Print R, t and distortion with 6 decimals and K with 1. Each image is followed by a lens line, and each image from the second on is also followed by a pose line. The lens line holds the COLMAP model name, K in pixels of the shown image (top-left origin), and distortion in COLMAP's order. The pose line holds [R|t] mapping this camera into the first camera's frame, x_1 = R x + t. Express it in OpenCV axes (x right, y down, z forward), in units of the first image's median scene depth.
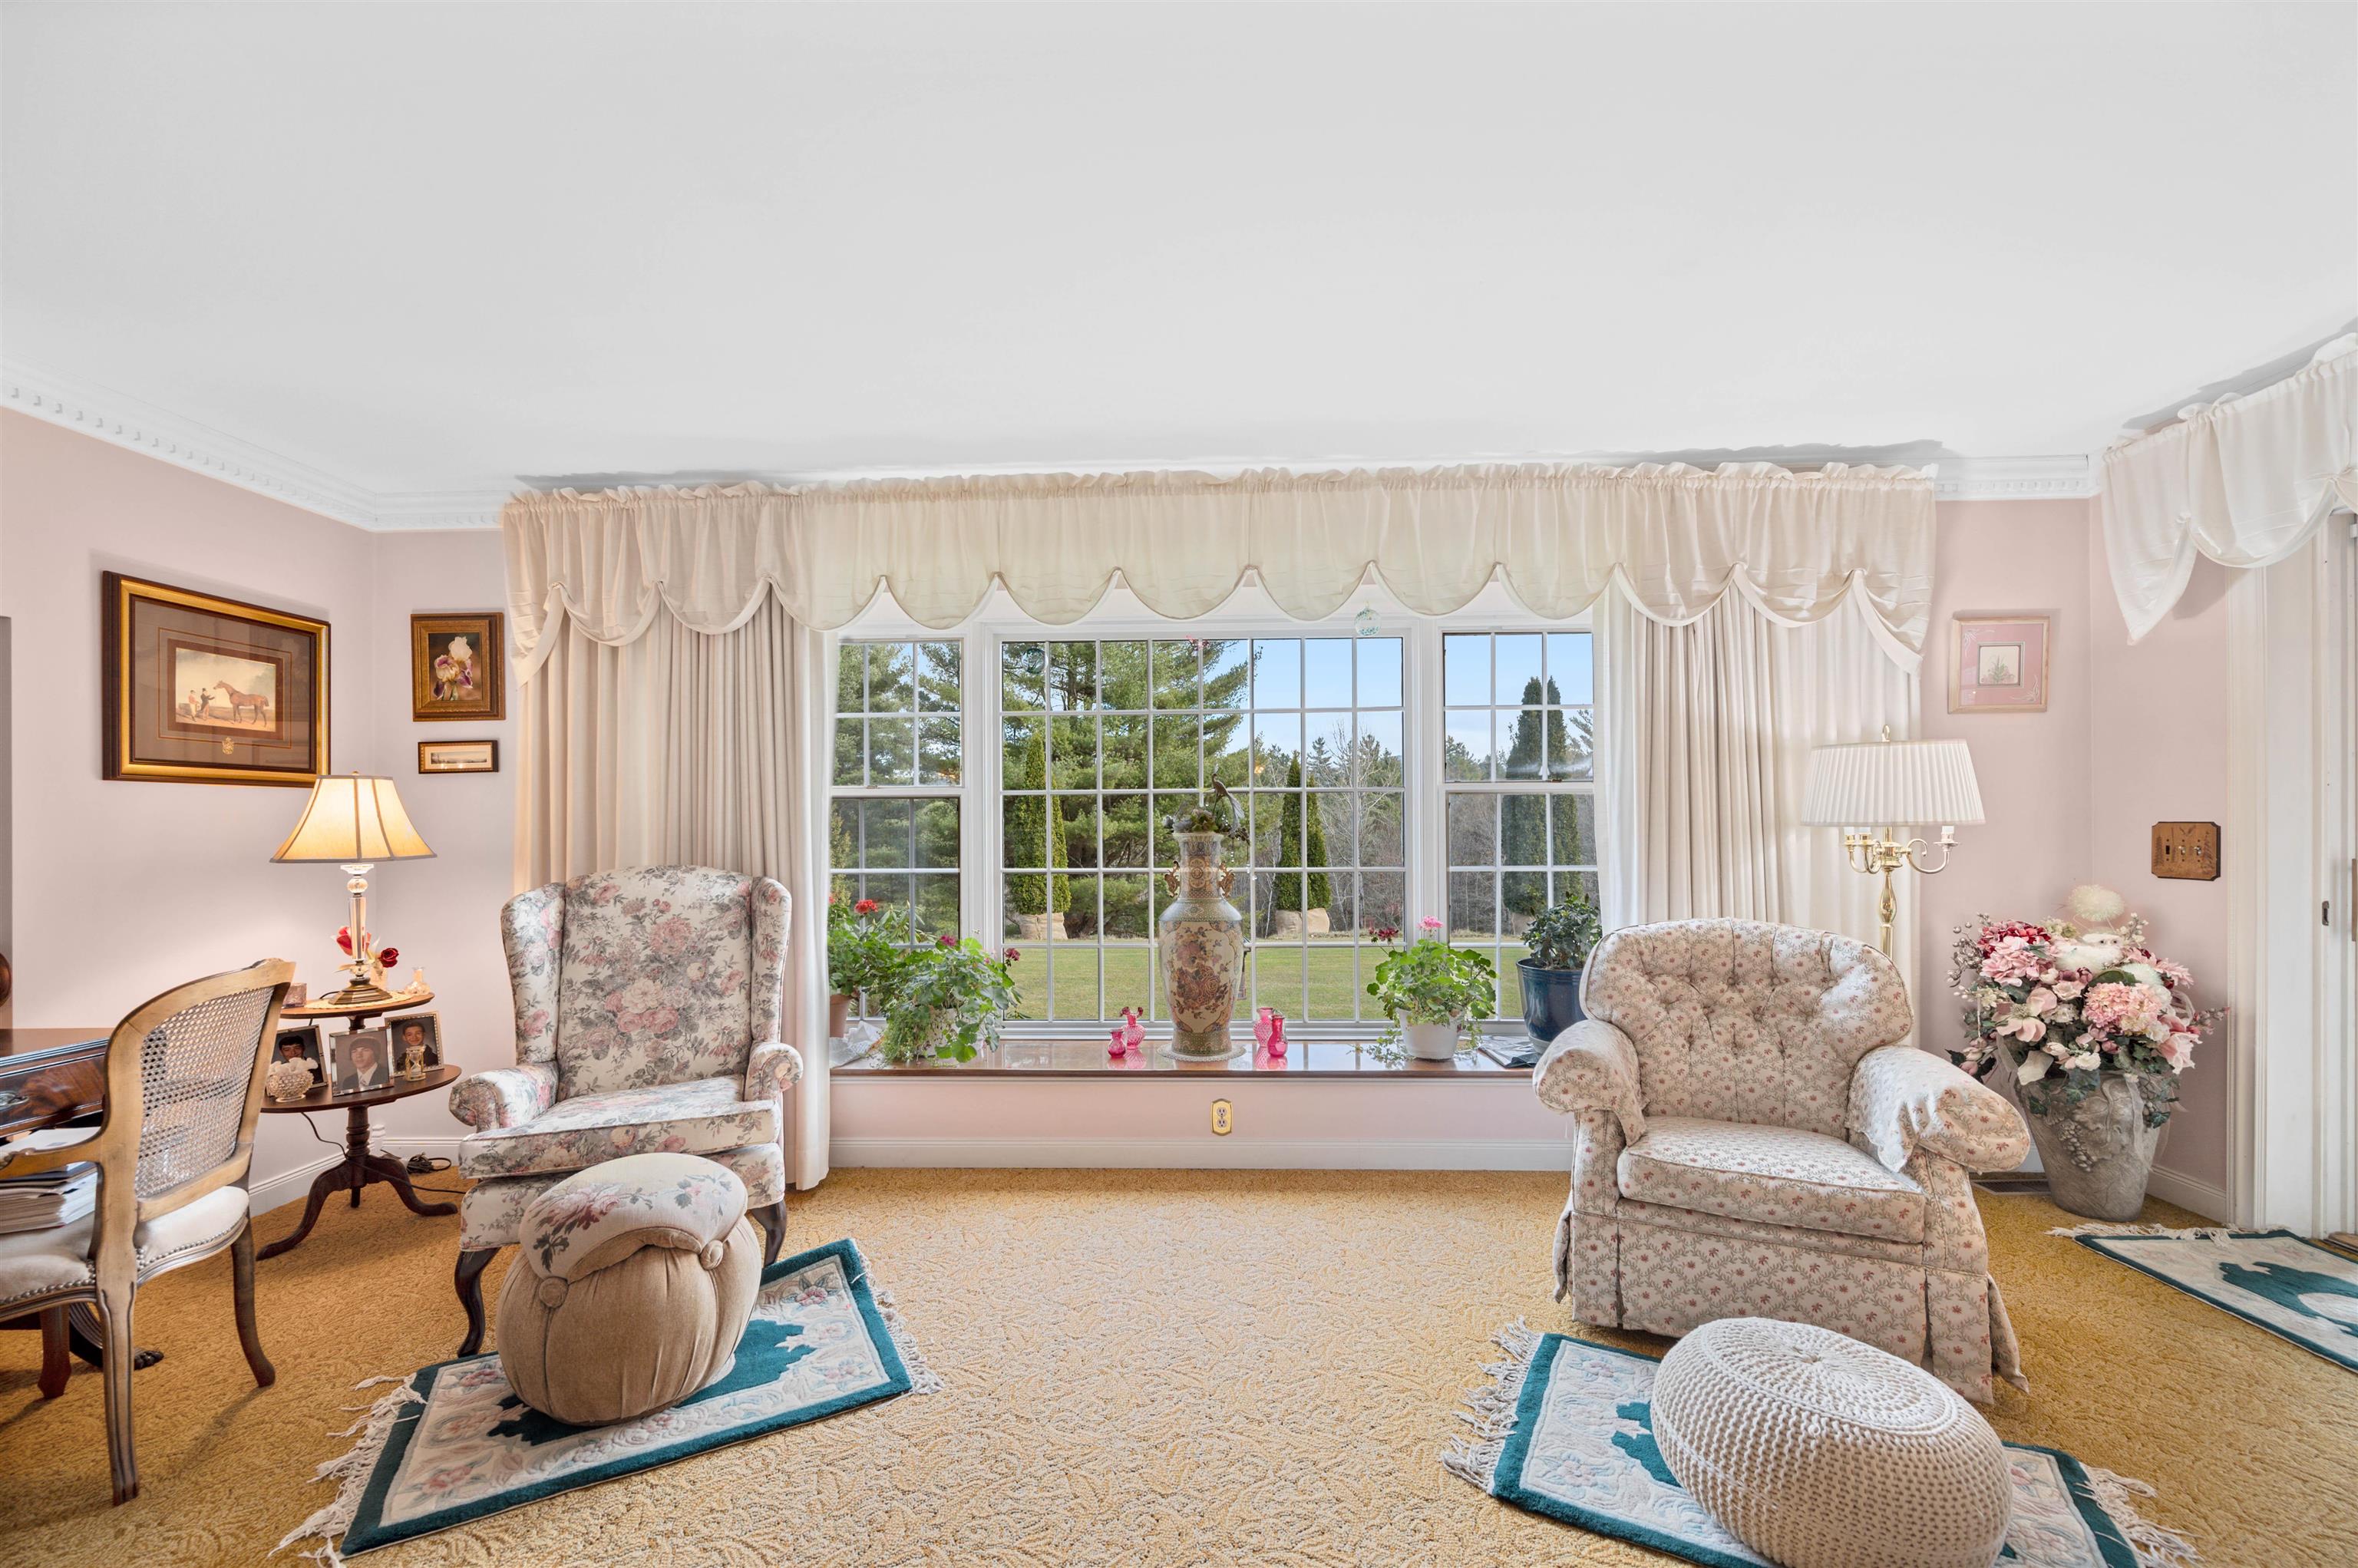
lens RADIAL K [[937.2, 0, 1175.0], [0, 937.2, 828.3], [0, 0, 1]] dist [-0.001606, -0.000267]
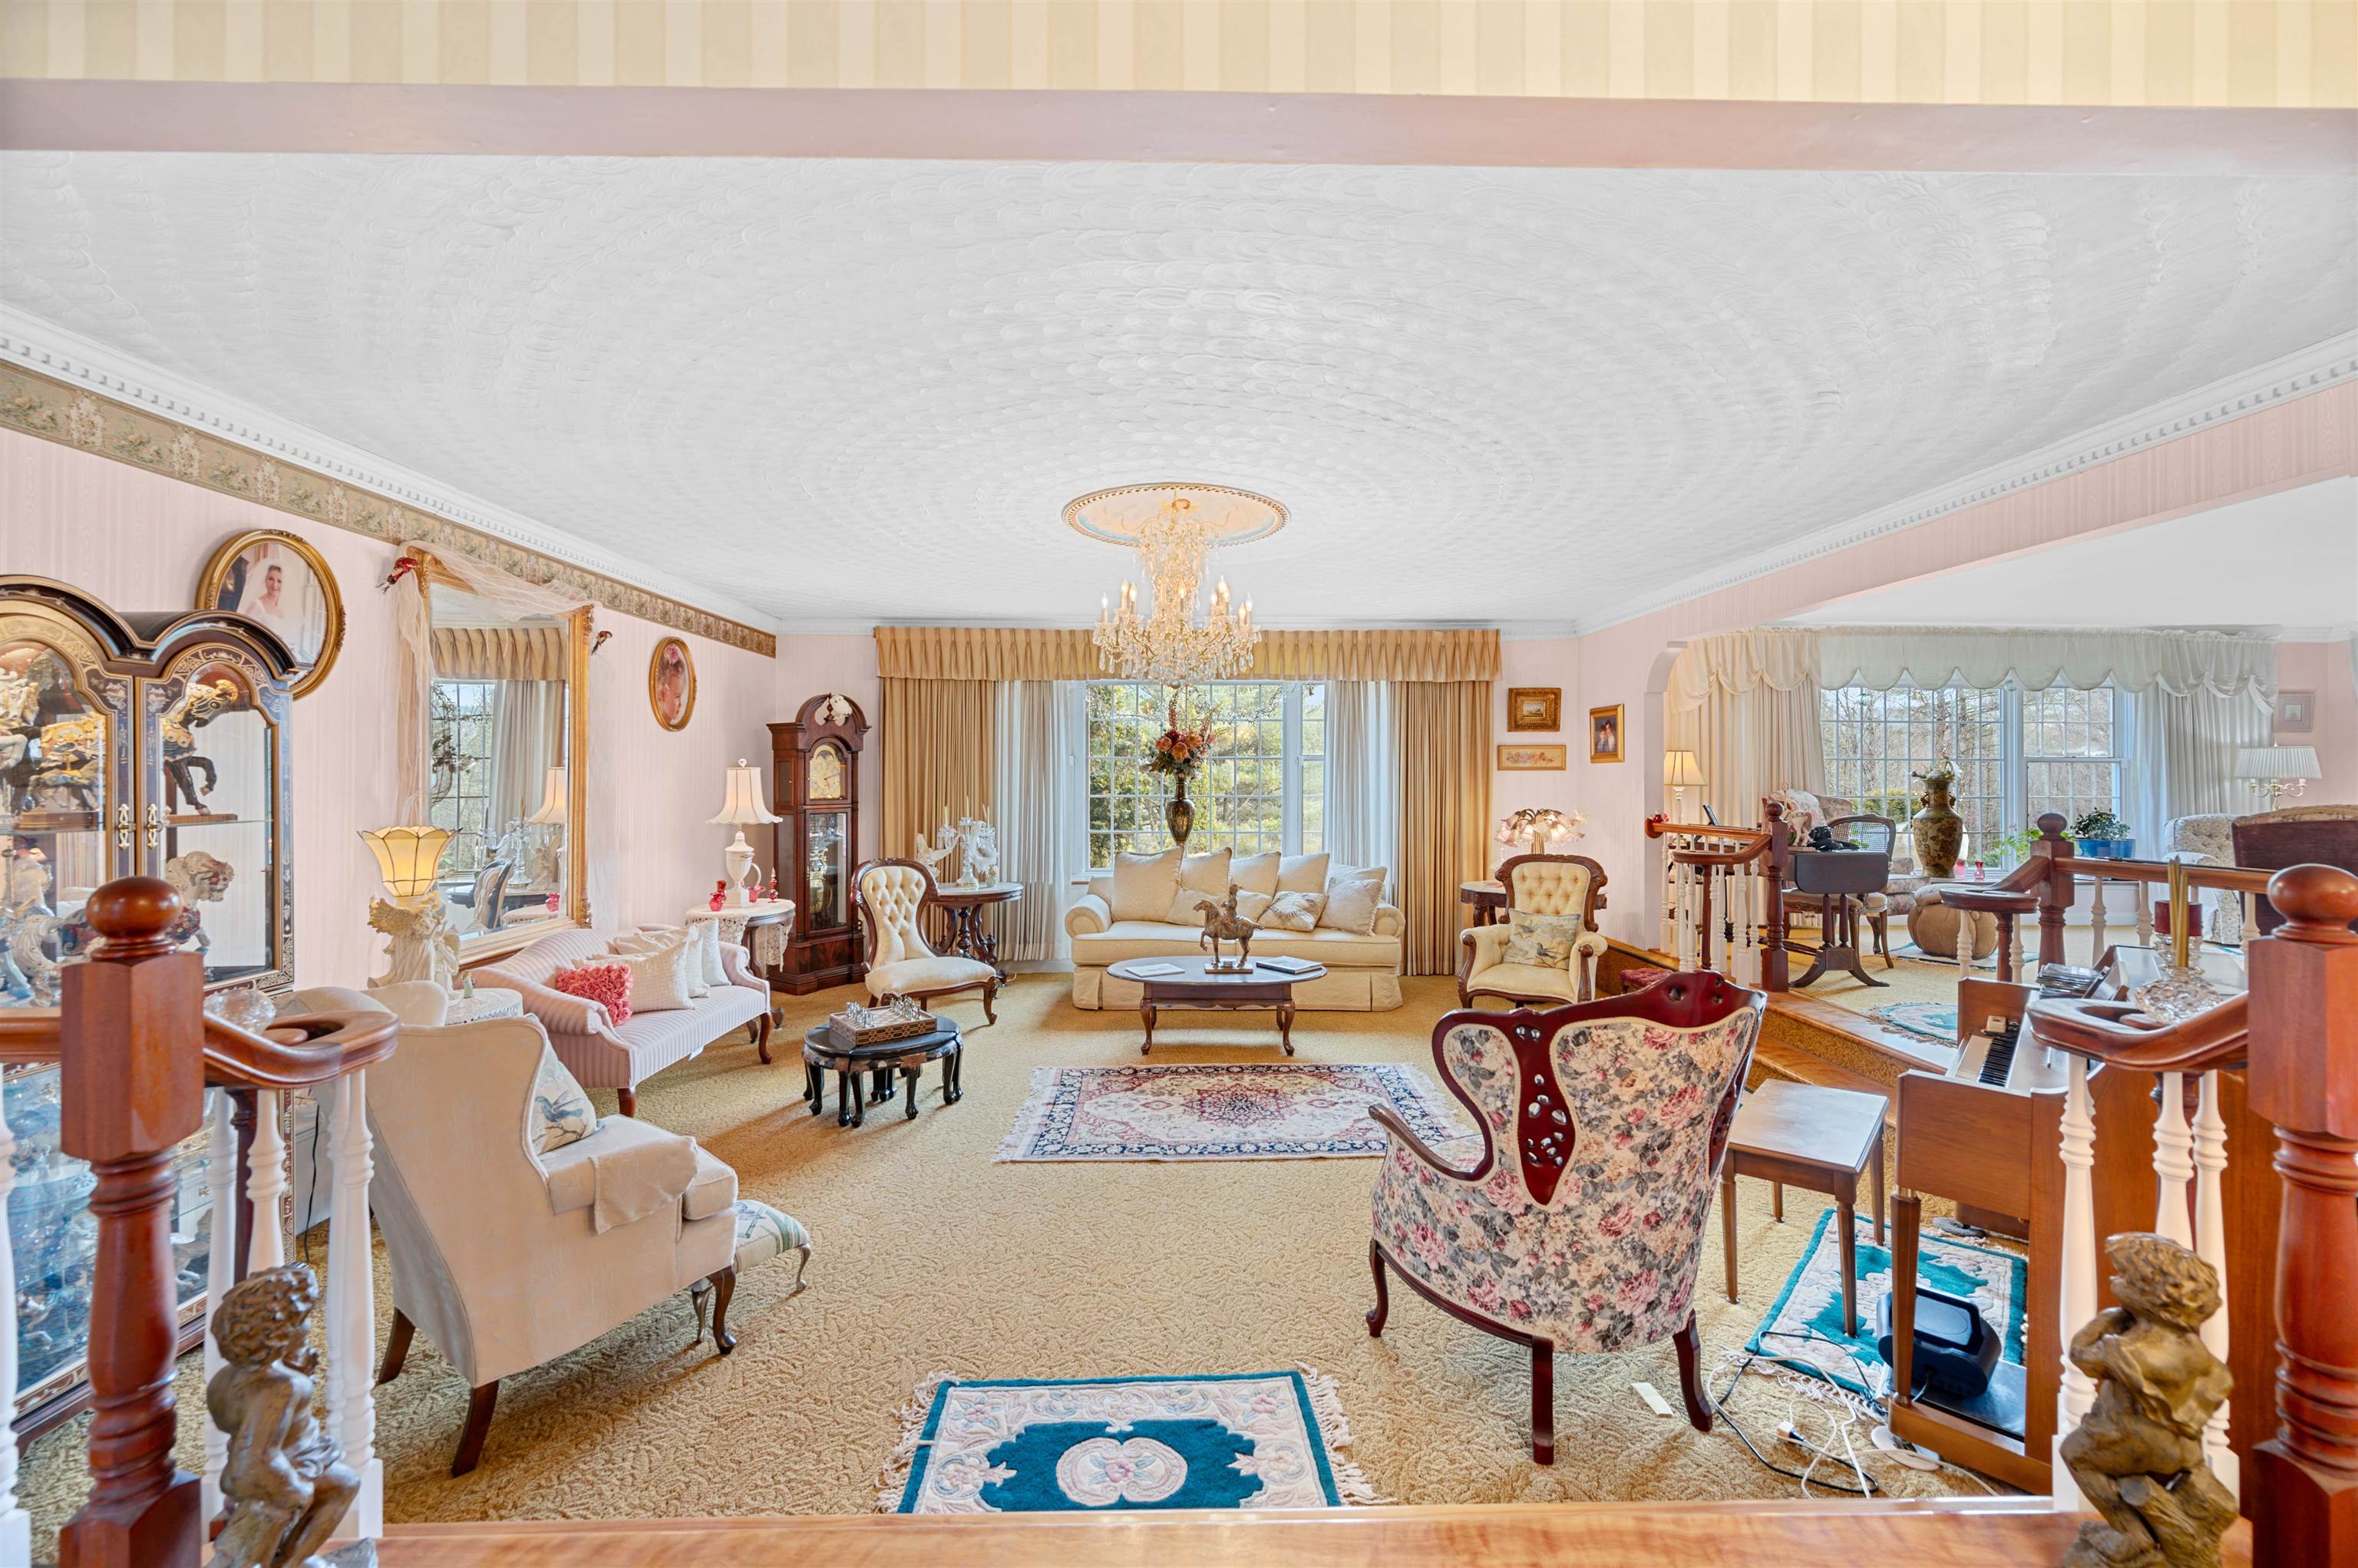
lens RADIAL K [[934.1, 0, 1169.3], [0, 934.1, 778.8], [0, 0, 1]] dist [-0.003195, 0.000971]
pose [[0.998383, 0.011806, 0.055610, -2.267940], [-0.011437, 0.999910, -0.006952, 0.049072], [-0.055687, 0.006305, 0.998428, -1.307112]]
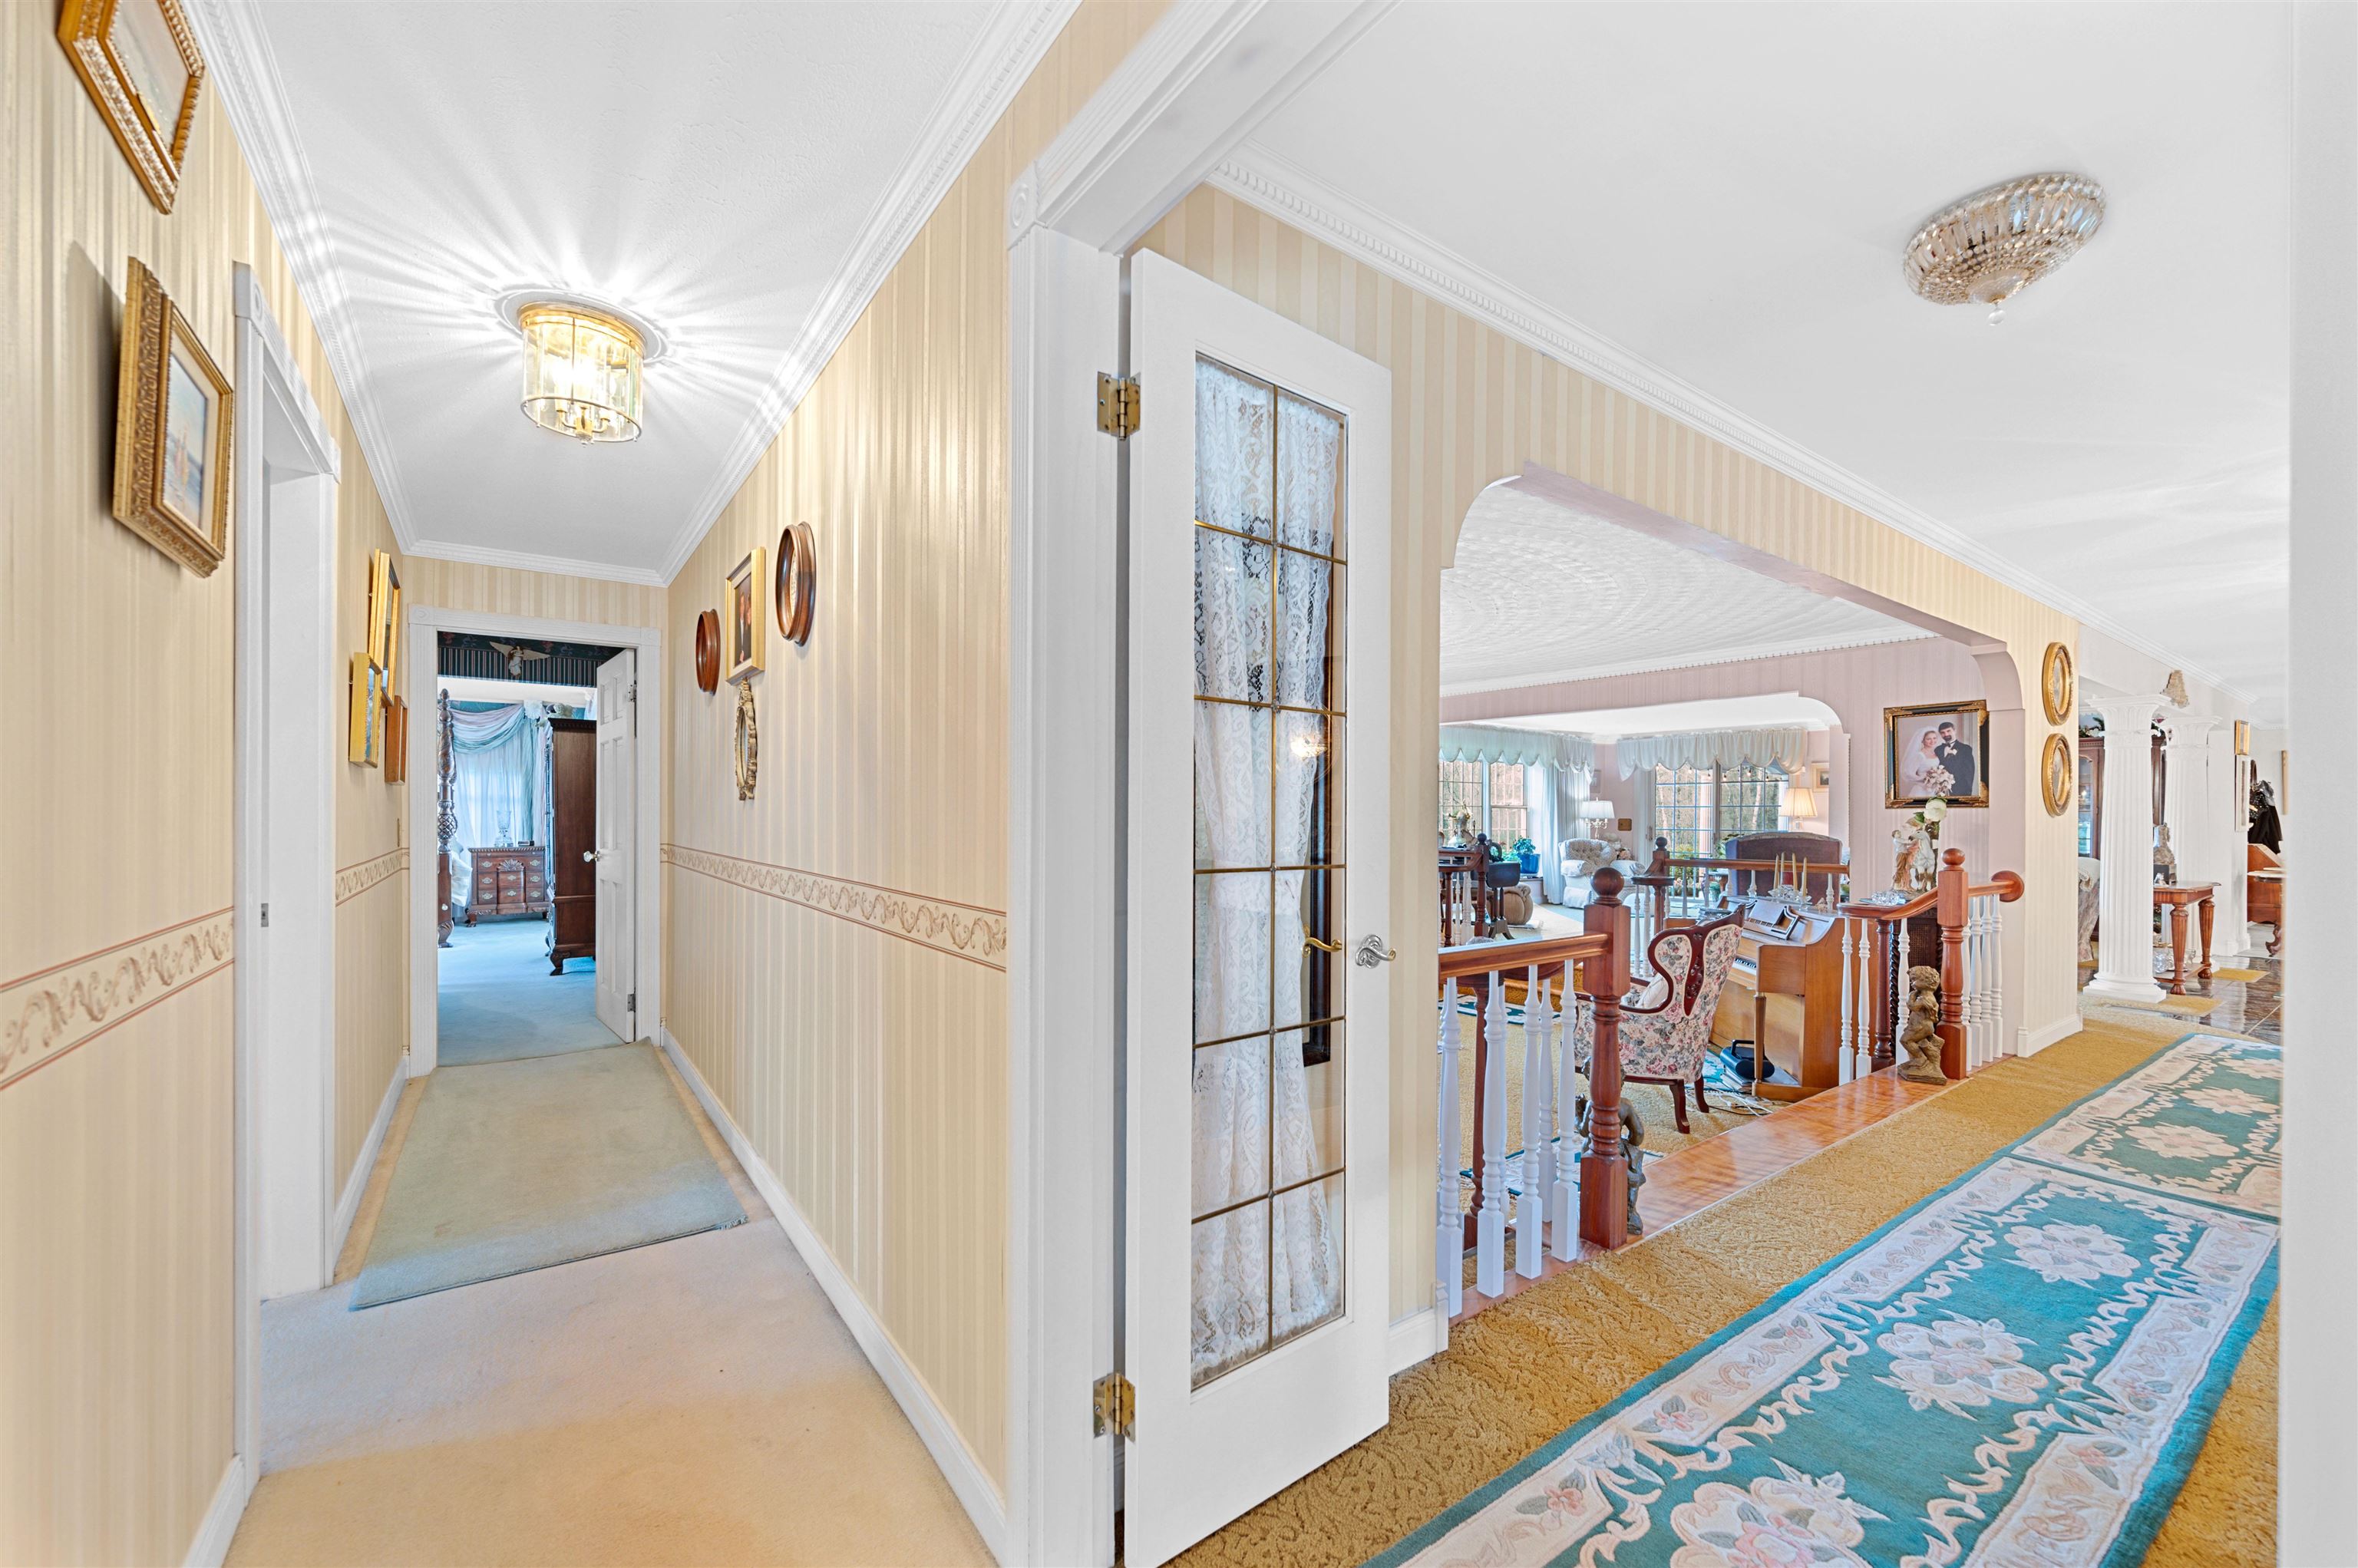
lens RADIAL K [[934.1, 0, 1165.8], [0, 934.1, 813.7], [0, 0, 1]] dist [-0.003195, 0.000971]
pose [[0.796807, 0.017932, 0.603968, -3.526862], [-0.012651, 0.999836, -0.012994, 0.057713], [-0.604101, 0.002713, 0.796903, -1.328186]]
